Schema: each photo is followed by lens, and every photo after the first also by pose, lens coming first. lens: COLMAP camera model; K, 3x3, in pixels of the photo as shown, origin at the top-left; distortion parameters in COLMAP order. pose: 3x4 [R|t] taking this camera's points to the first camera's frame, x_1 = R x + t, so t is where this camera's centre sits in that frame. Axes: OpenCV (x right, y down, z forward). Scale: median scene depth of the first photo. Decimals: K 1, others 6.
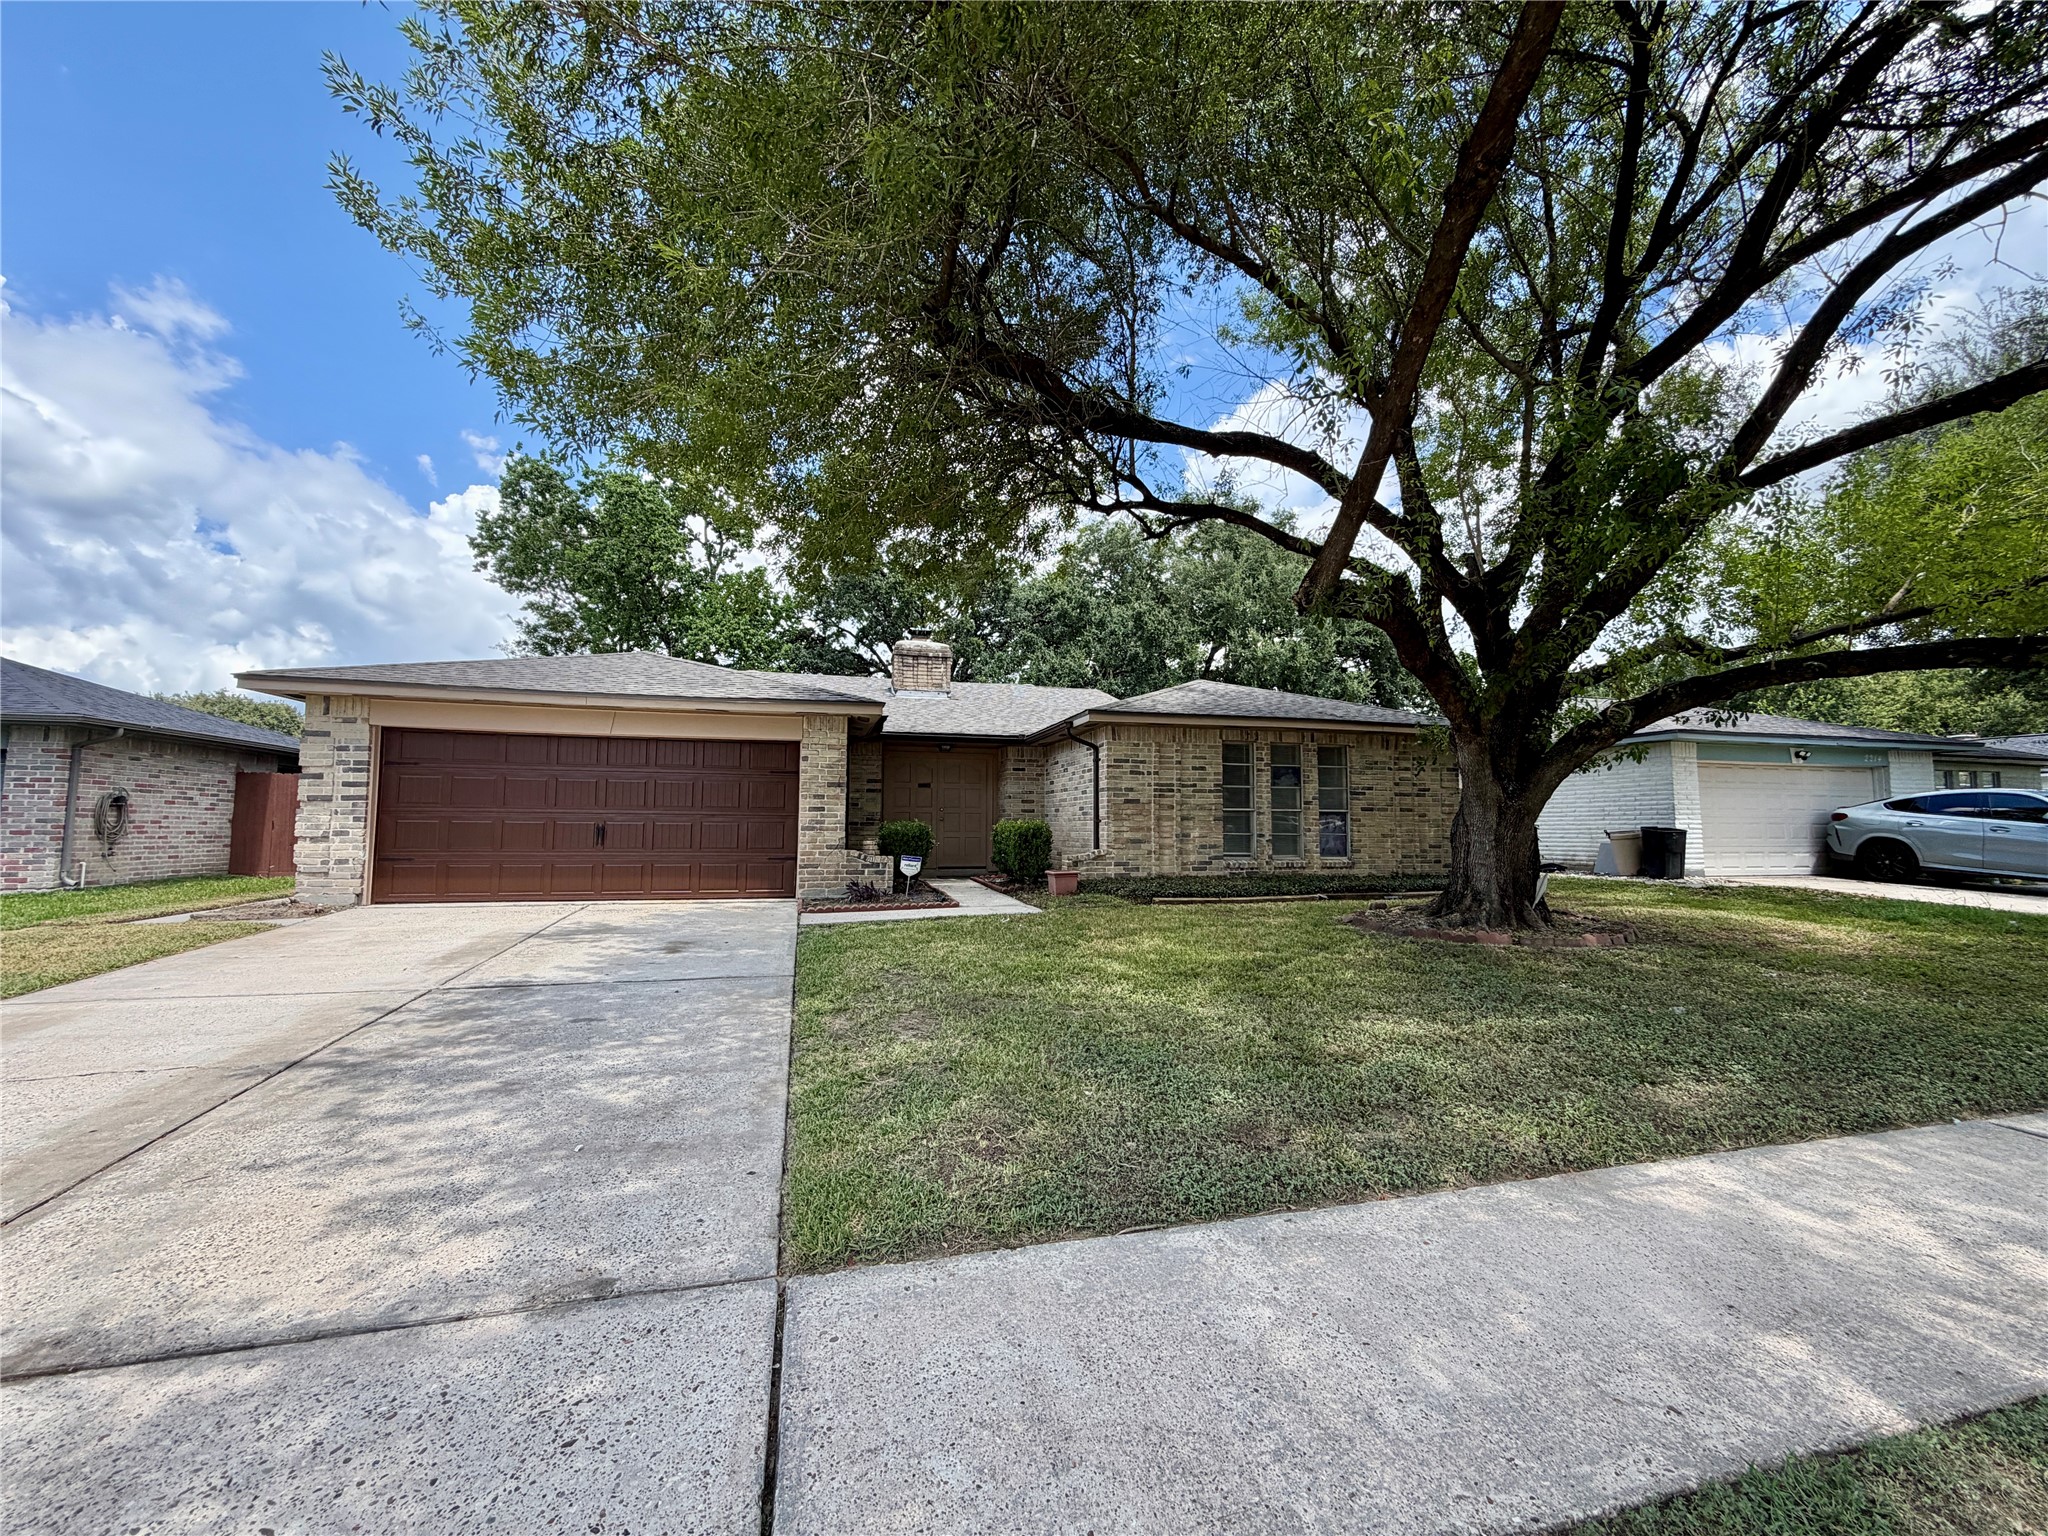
lens RADIAL K [[820.2, 0, 1029.5], [0, 820.2, 764.2], [0, 0, 1]] dist [-0.000875, 0.000436]
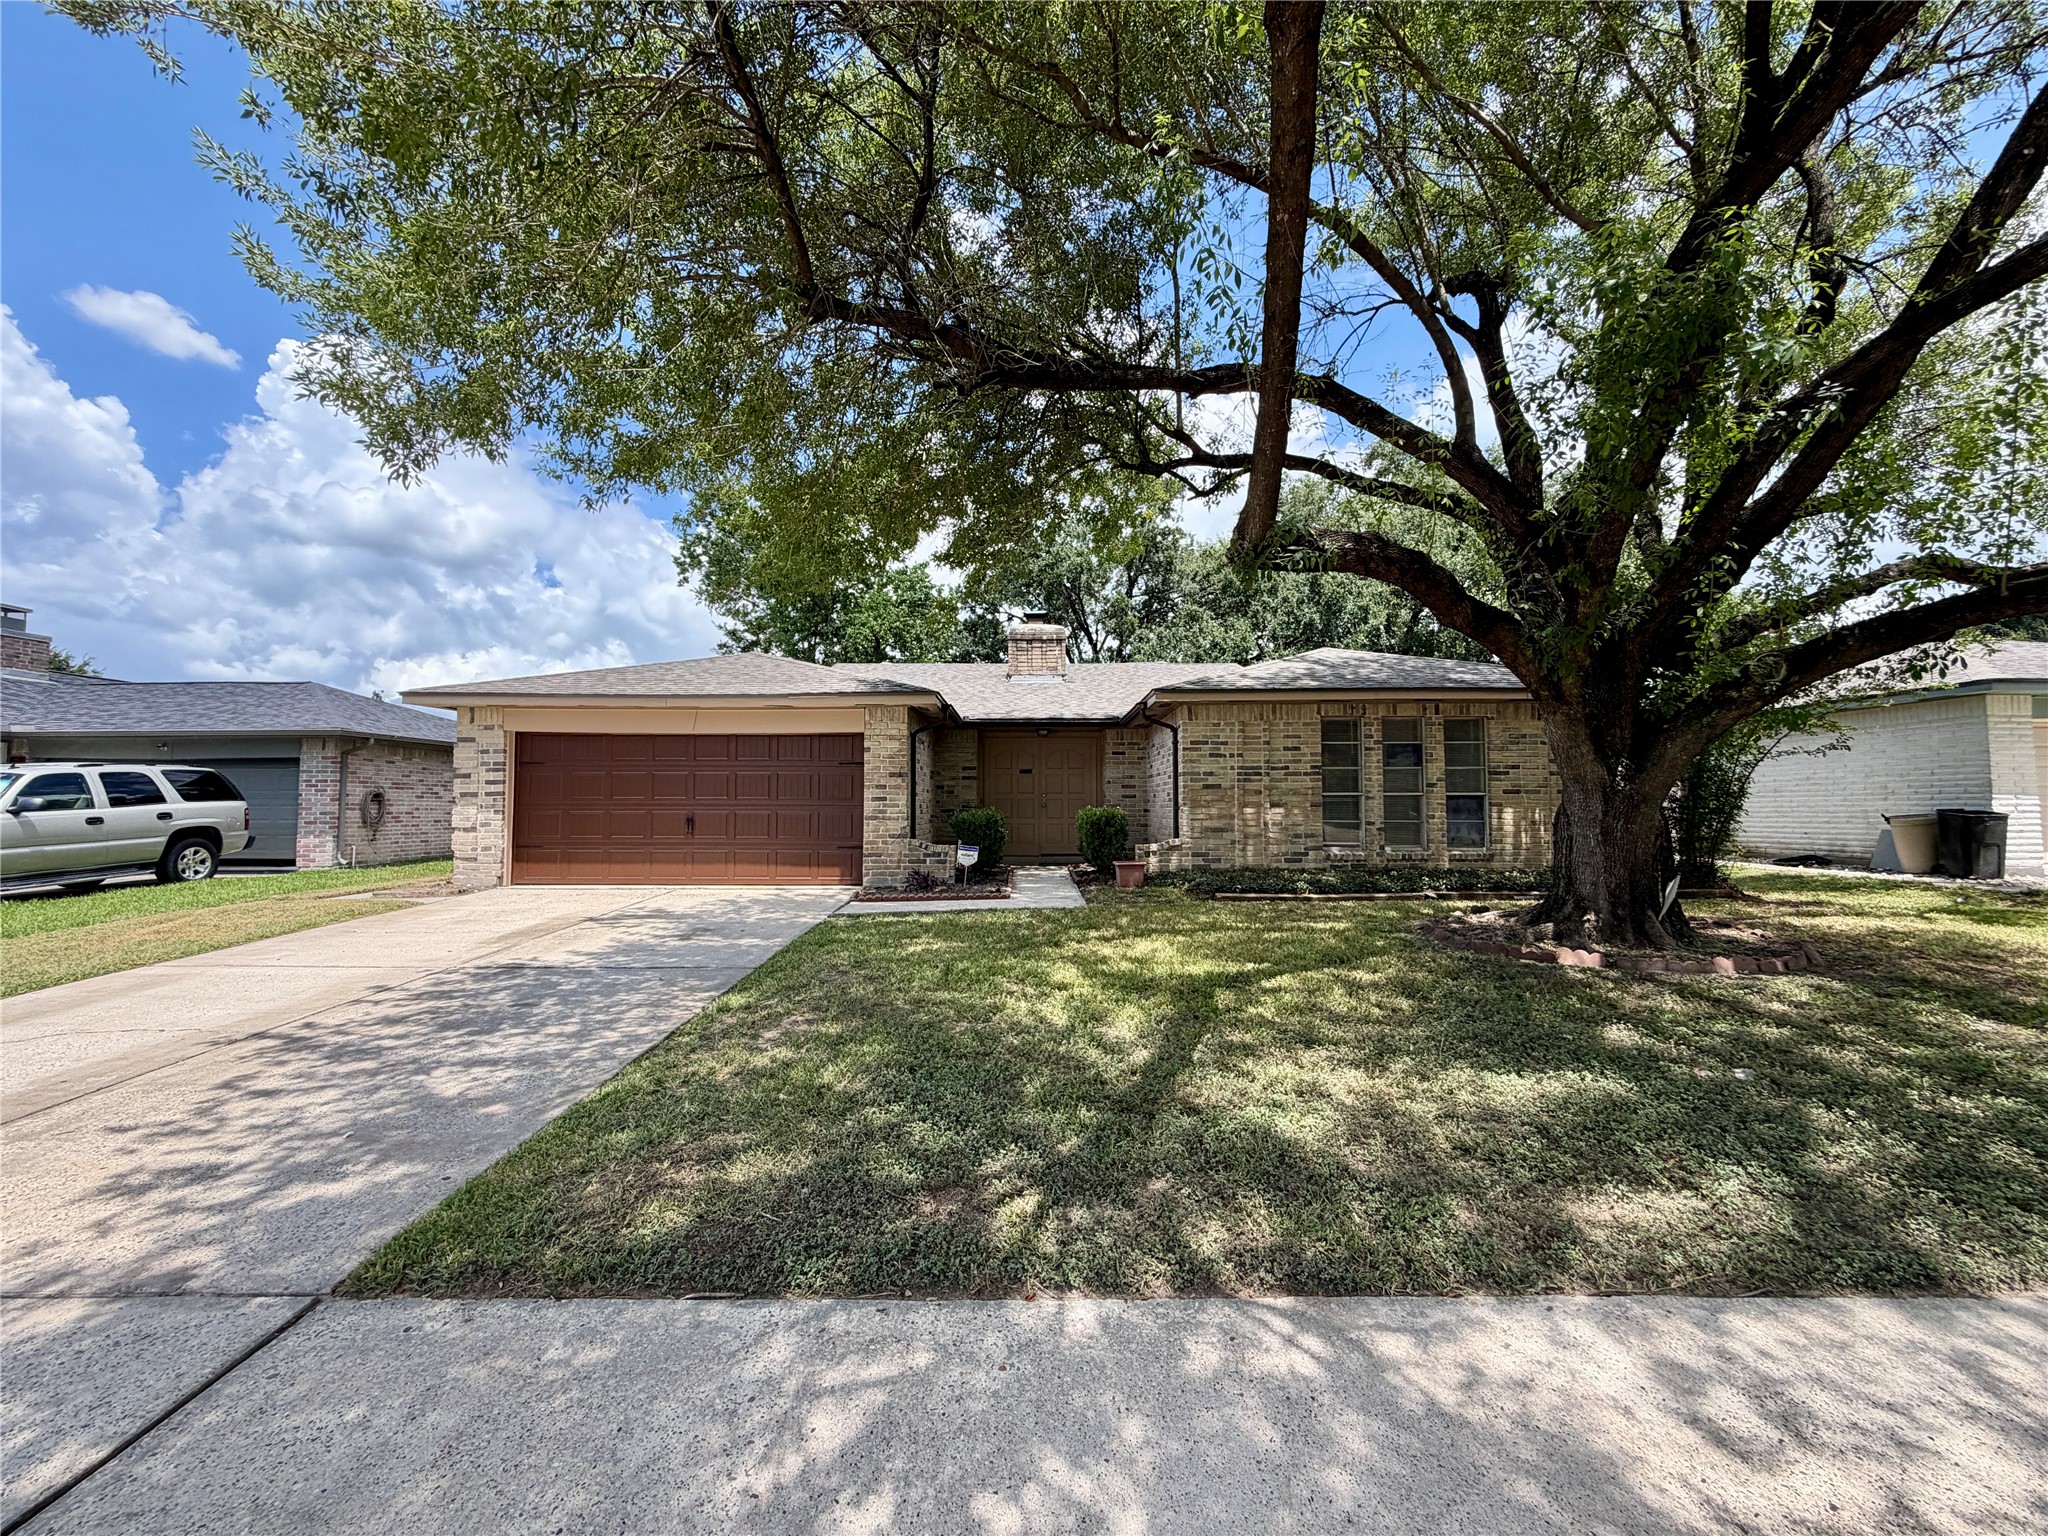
lens RADIAL K [[820.2, 0, 1024.5], [0, 820.2, 763.8], [0, 0, 1]] dist [-0.000875, 0.000436]
pose [[0.966056, -0.020306, -0.257535, 0.174384], [0.026103, 0.999477, 0.019108, -0.003614], [0.257012, -0.025182, 0.966080, 0.064678]]
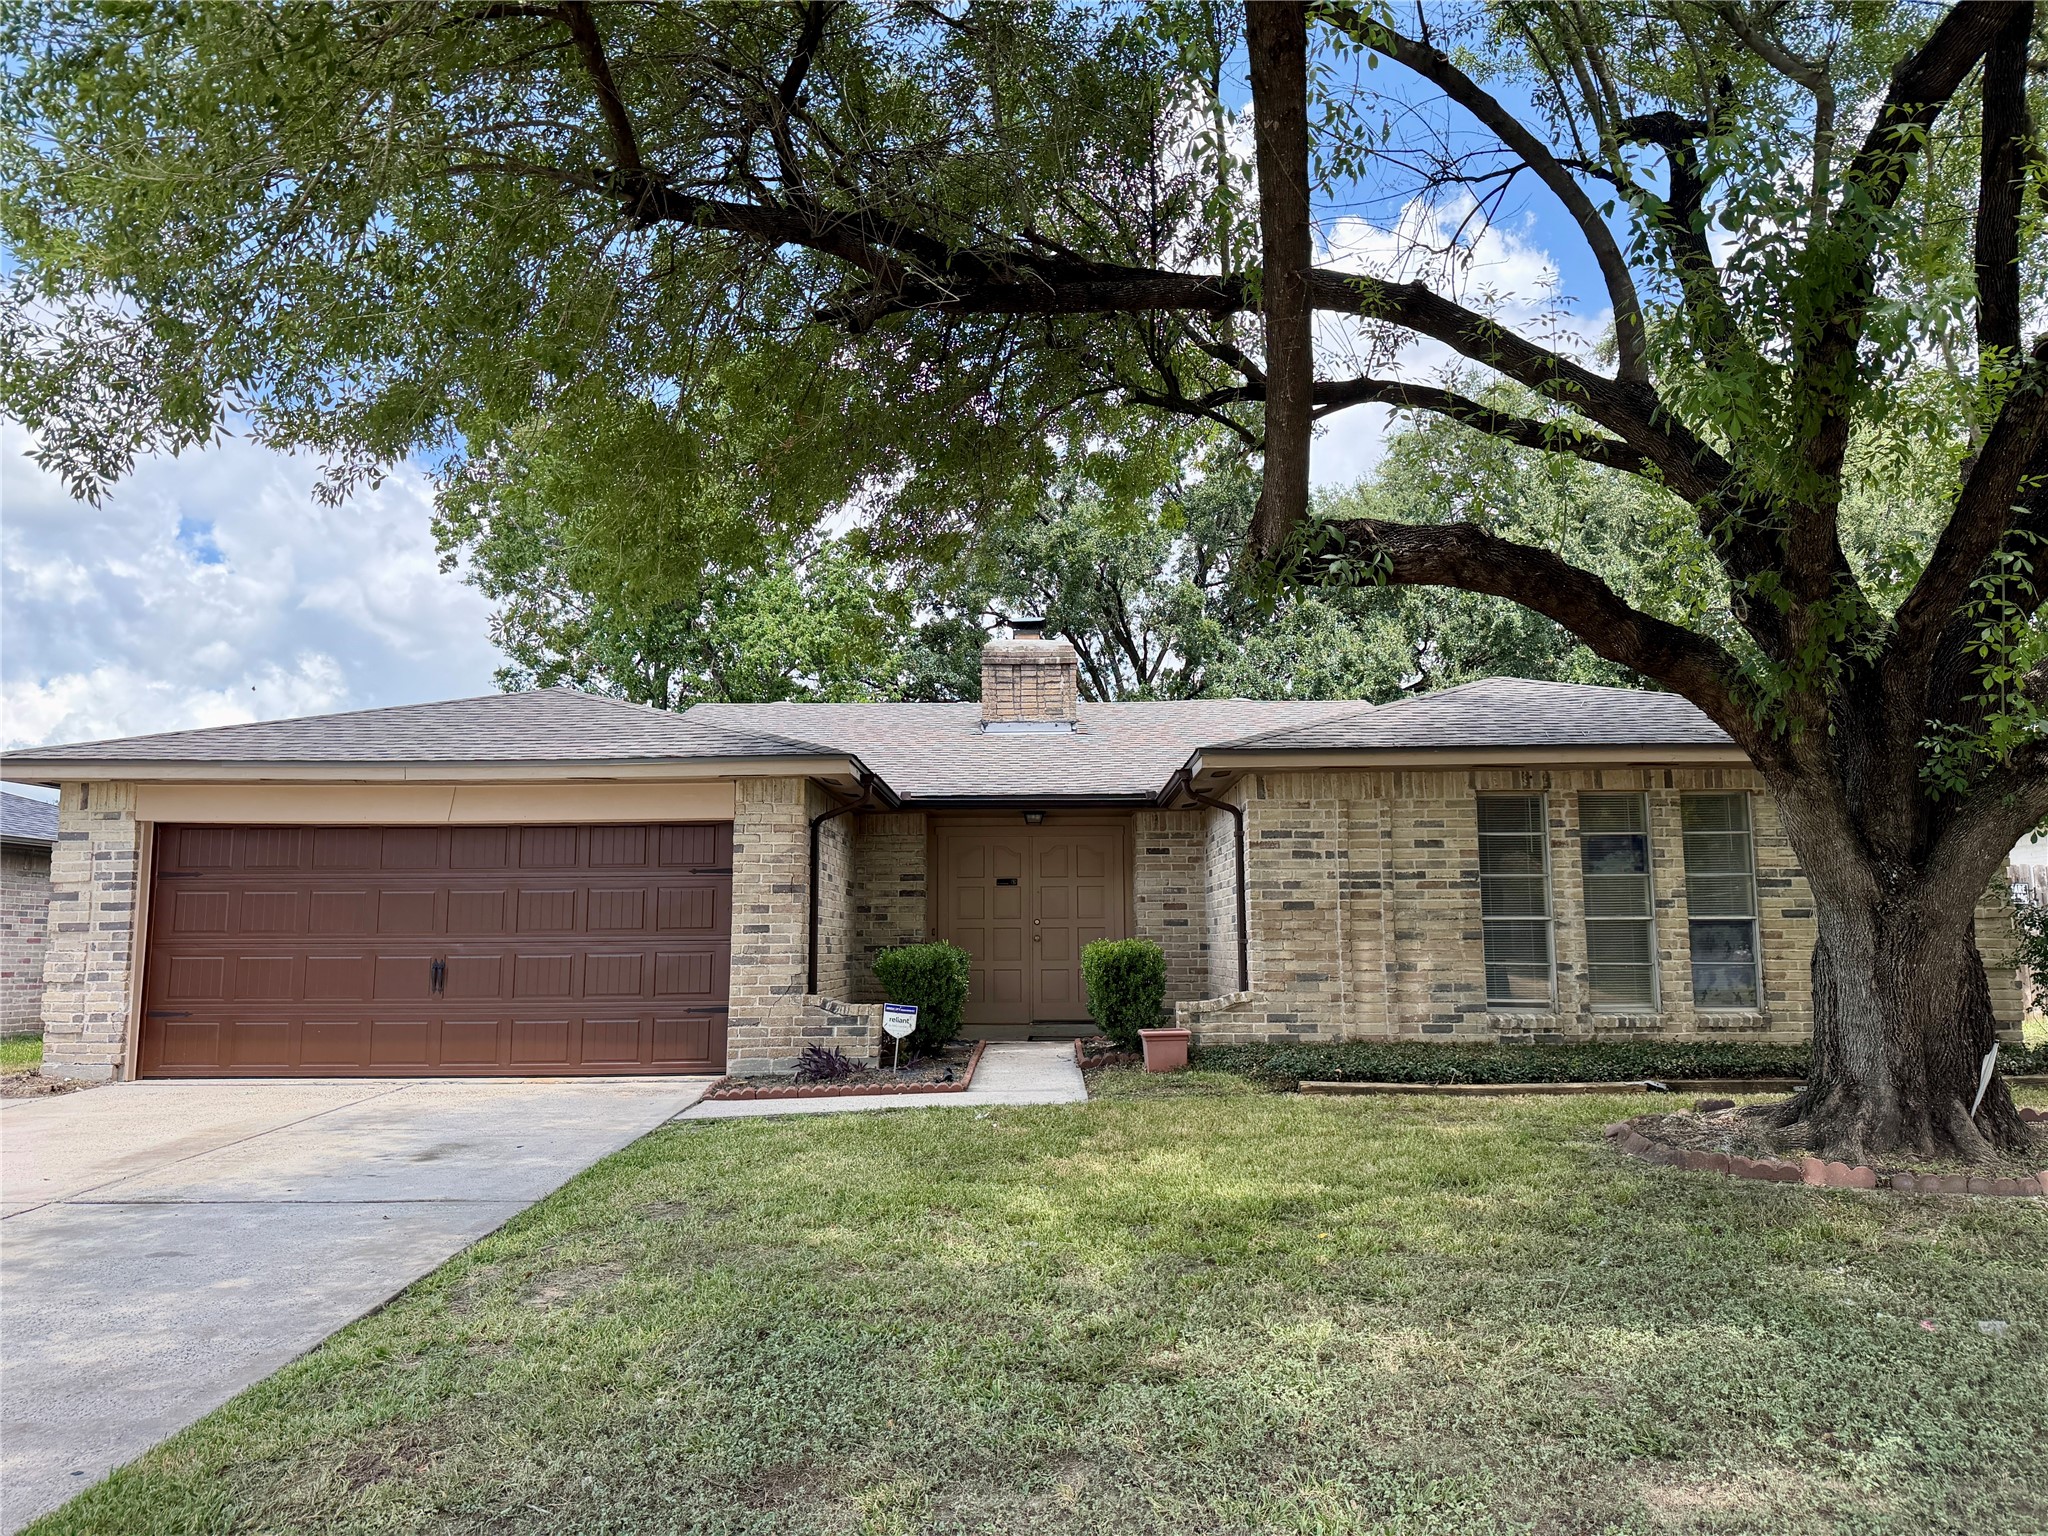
lens RADIAL K [[1438.3, 0, 1039.0], [0, 1438.3, 753.8], [0, 0, 1]] dist [0.062982, -0.061539]
pose [[0.965922, -0.045330, -0.254835, 0.229197], [0.030879, 0.997695, -0.060426, -0.005174], [0.256987, 0.050498, 0.965095, -0.007448]]
